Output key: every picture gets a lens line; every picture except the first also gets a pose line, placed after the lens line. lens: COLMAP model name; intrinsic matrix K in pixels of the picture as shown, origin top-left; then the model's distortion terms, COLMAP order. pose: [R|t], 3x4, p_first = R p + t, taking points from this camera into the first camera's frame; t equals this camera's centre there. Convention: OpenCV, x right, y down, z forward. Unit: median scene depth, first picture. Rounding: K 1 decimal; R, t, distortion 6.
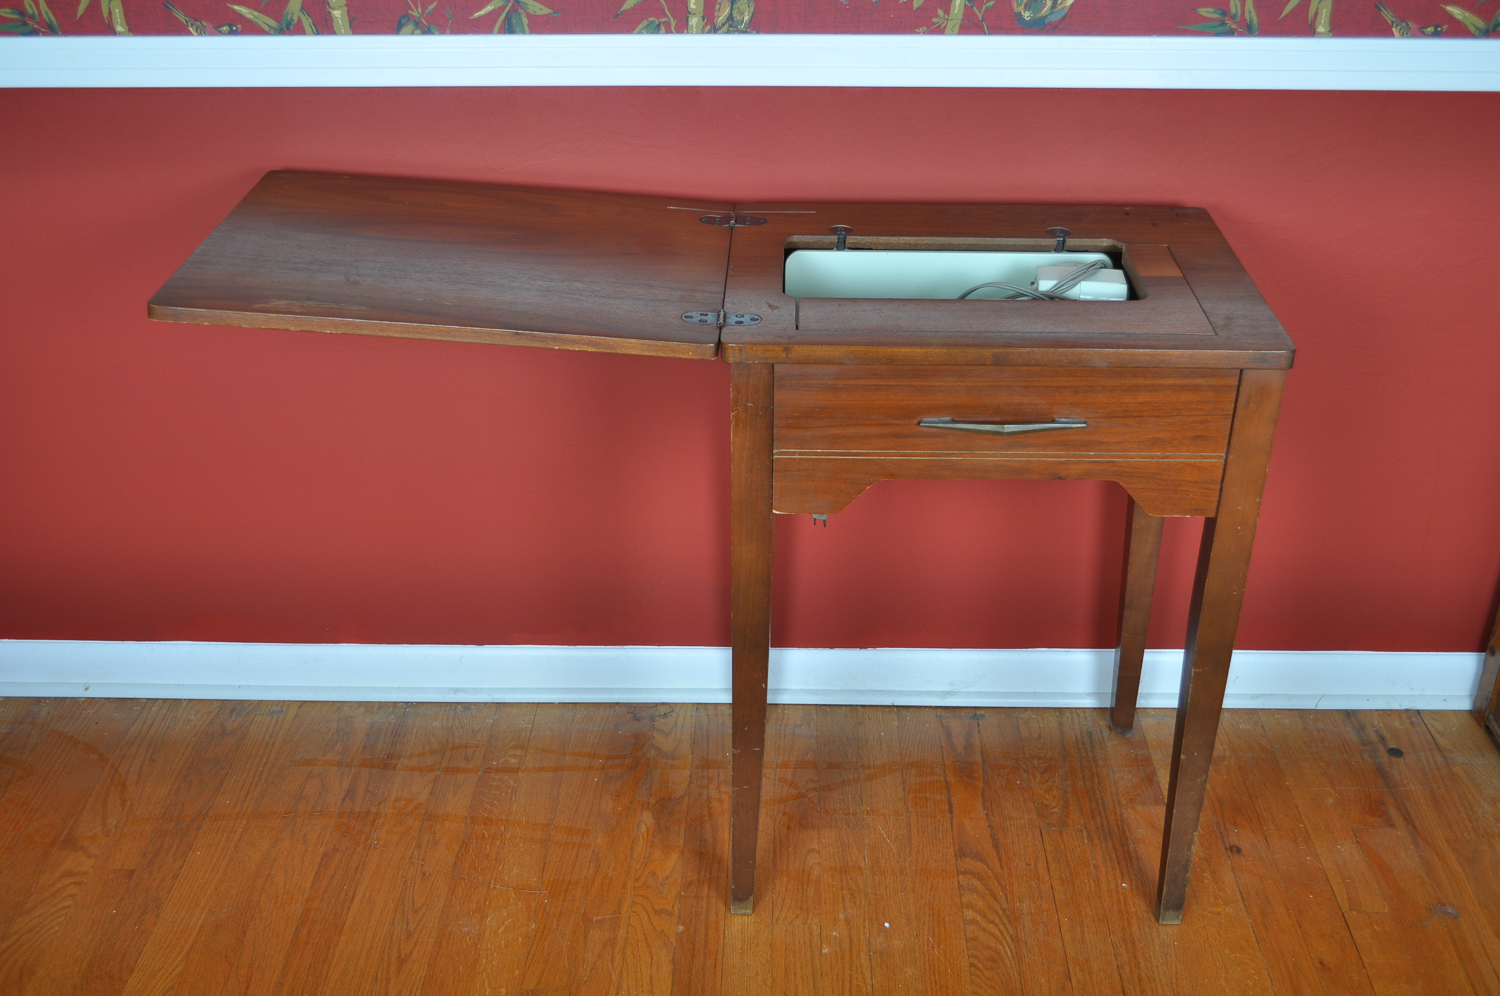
lens RADIAL K [[1612.3, 0, 744.1], [0, 1612.3, 494.5], [0, 0, 1]] dist [-0.020731, 0.000000]
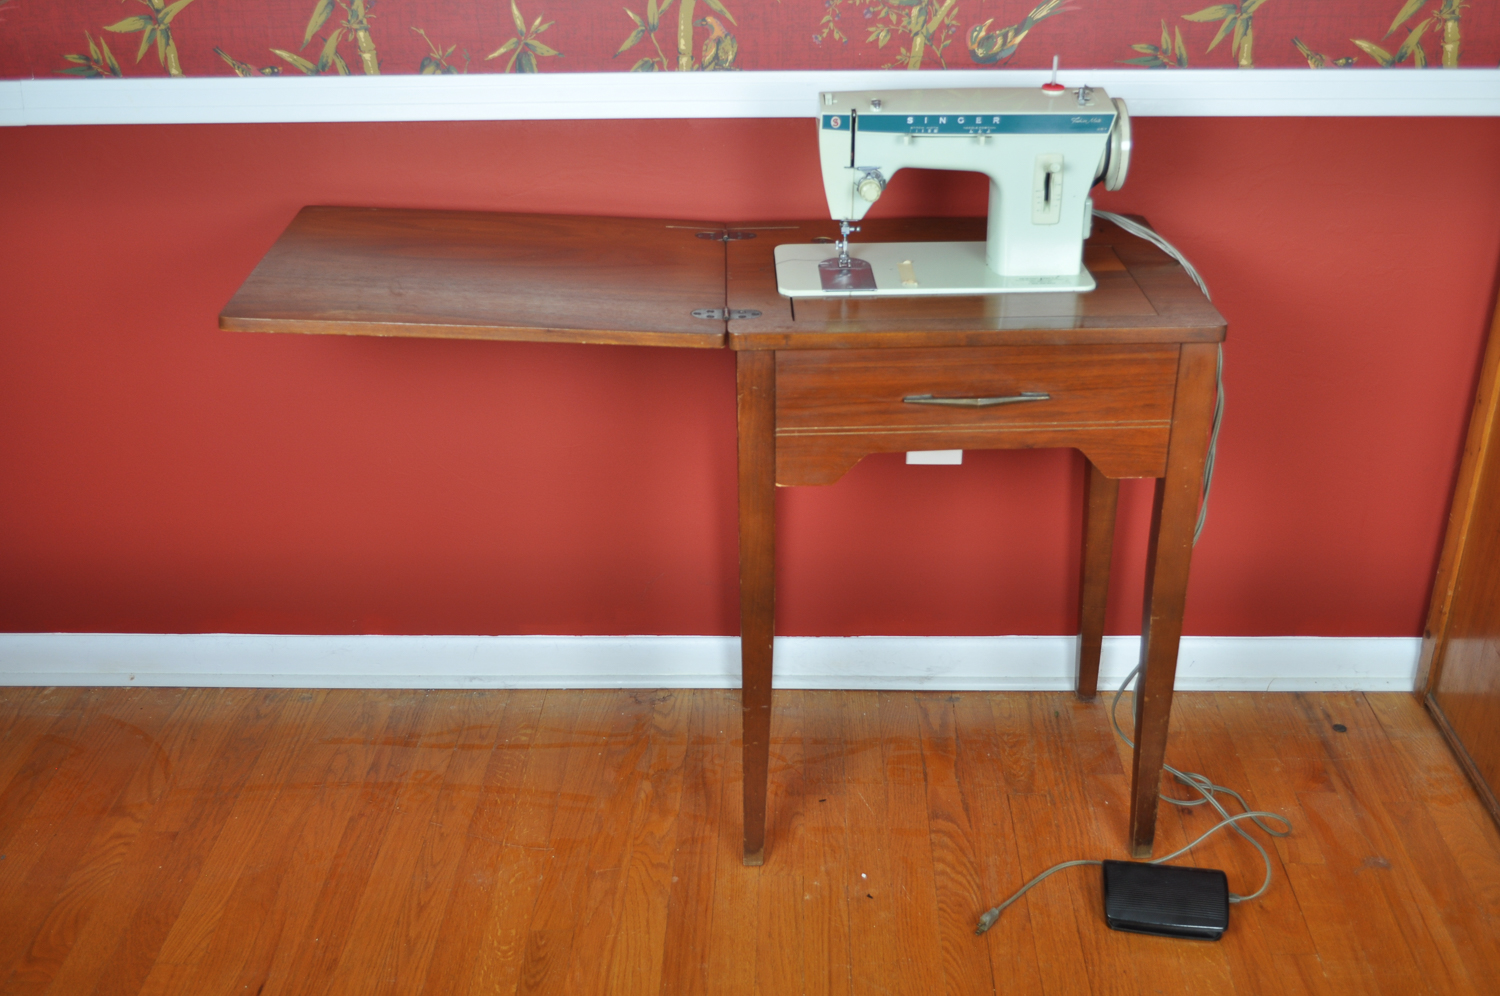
lens RADIAL K [[1612.3, 0, 743.1], [0, 1612.3, 490.3], [0, 0, 1]] dist [-0.020731, 0.000000]
pose [[0.999918, -0.005647, -0.011525, 0.019233], [0.005146, 0.999061, -0.043010, 0.048689], [0.011757, 0.042948, 0.999008, -0.097733]]
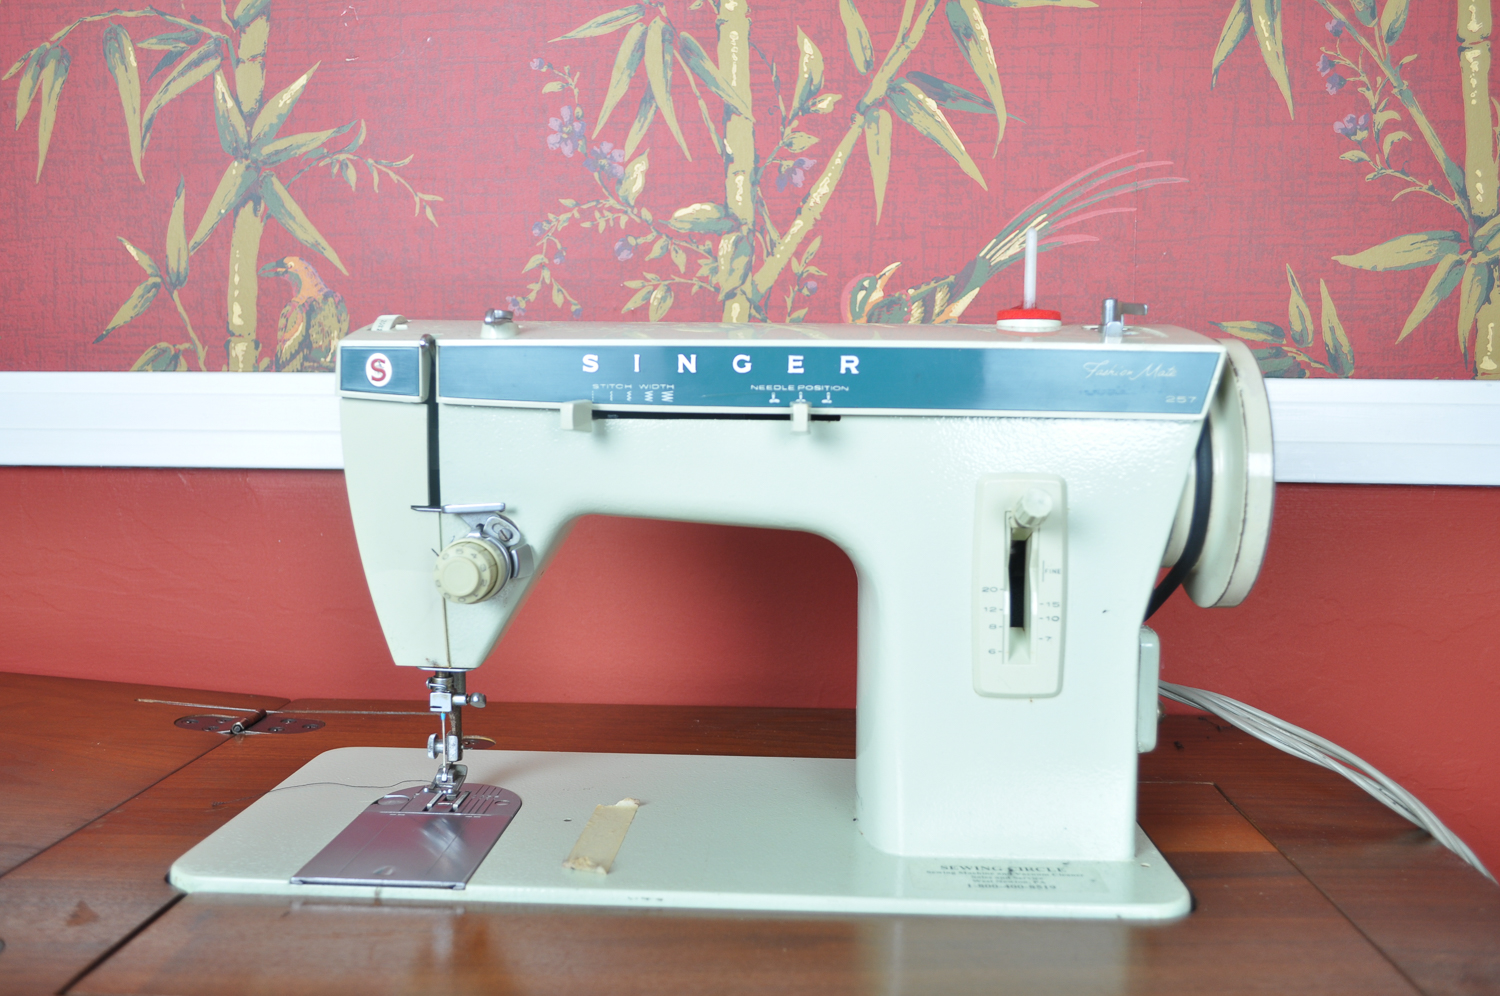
lens RADIAL K [[1330.2, 0, 747.2], [0, 1330.2, 487.3], [0, 0, 1]] dist [-0.020130, 0.005021]
pose [[0.997173, 0.015834, -0.073457, 0.149098], [-0.045278, 0.906770, -0.419188, -0.071459], [0.059971, 0.421329, 0.904923, 0.572121]]
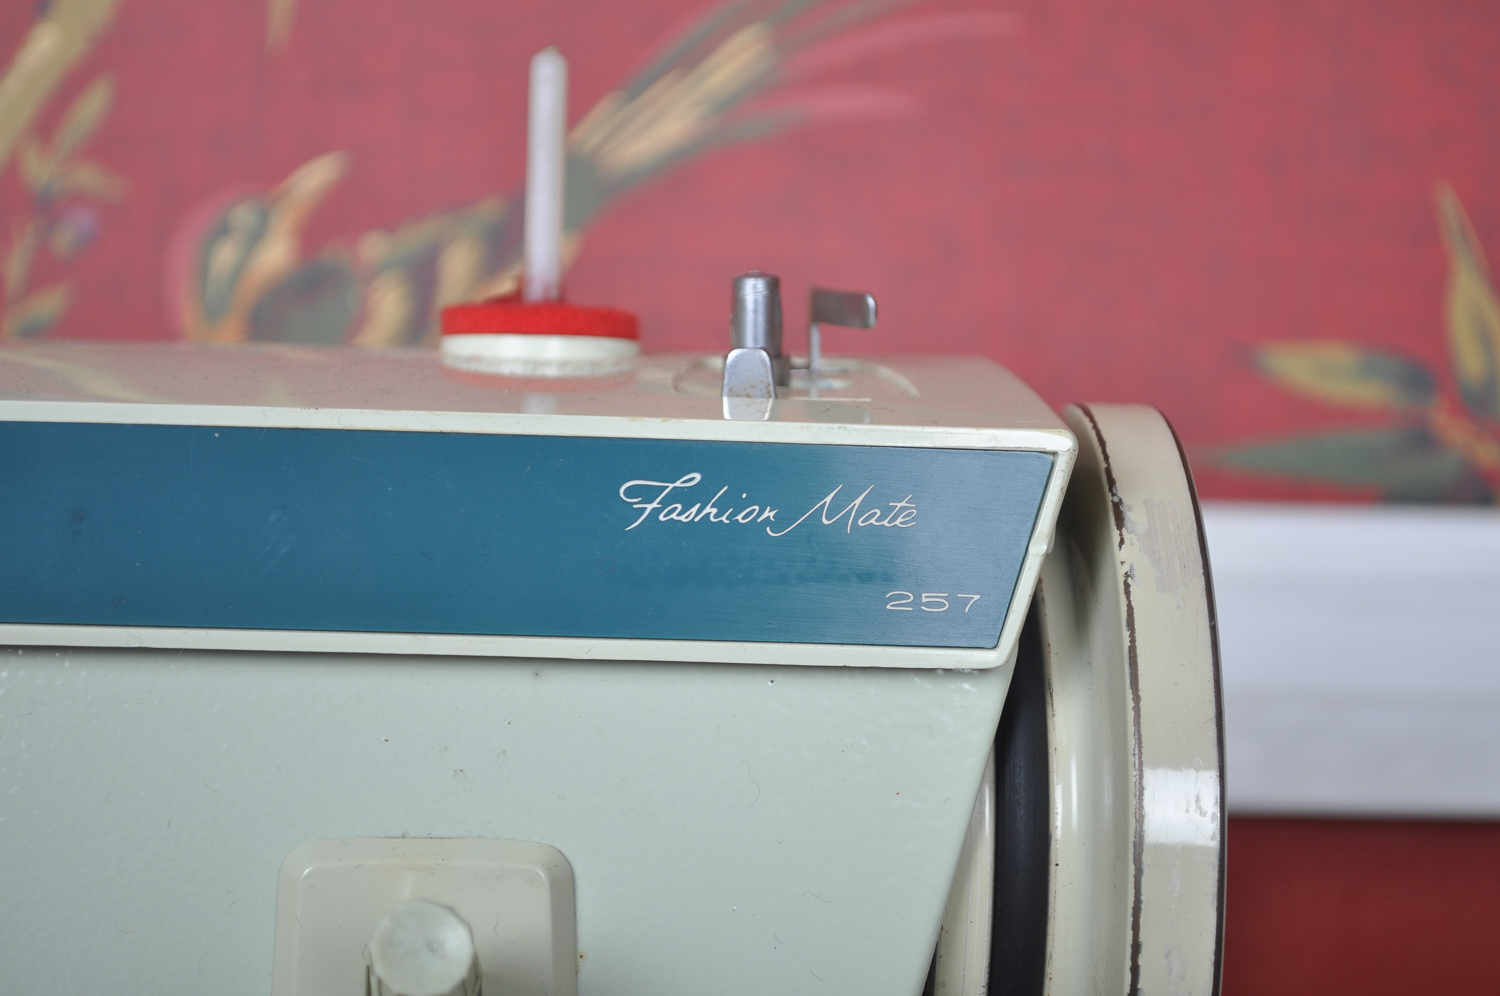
lens RADIAL K [[3317.5, 0, 746.7], [0, 3317.5, 498.7], [0, 0, 1]] dist [-0.013967, 0.000000]
pose [[0.999309, 0.020371, 0.031090, 0.192042], [-0.002729, 0.874389, -0.485218, -0.104276], [-0.037069, 0.484798, 0.873840, 0.621700]]
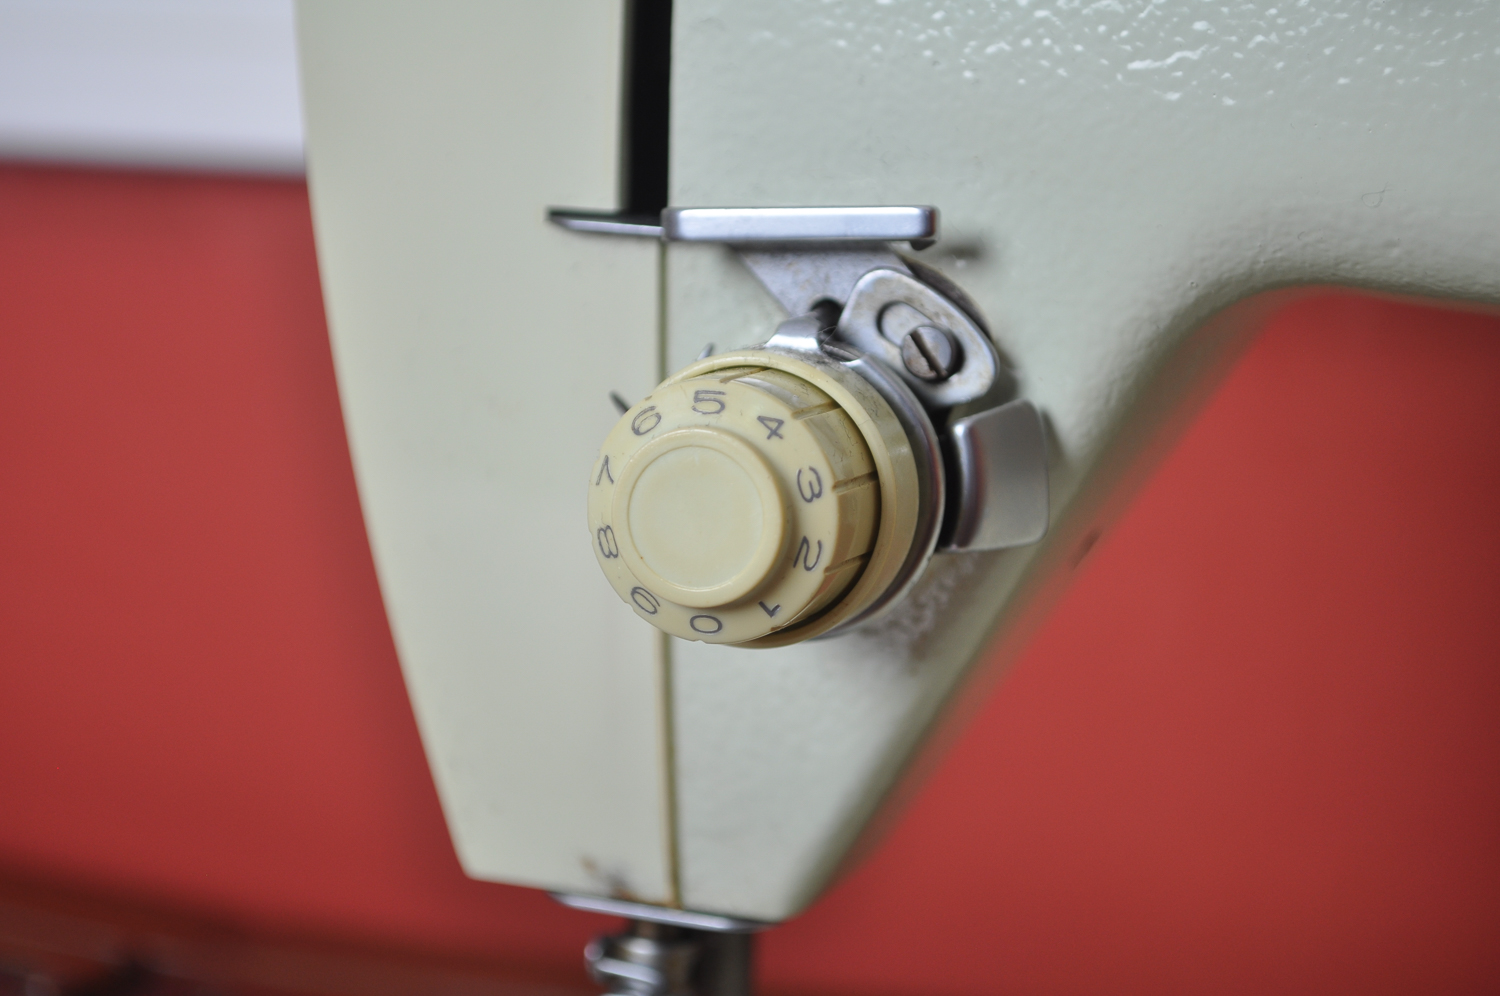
lens RADIAL K [[3317.5, 0, 752.3], [0, 3317.5, 498.2], [0, 0, 1]] dist [-0.013967, 0.000000]
pose [[0.938399, 0.087913, -0.334184, 0.125820], [-0.212003, 0.910169, -0.355875, -0.109020], [0.272878, 0.404801, 0.872739, 0.677344]]
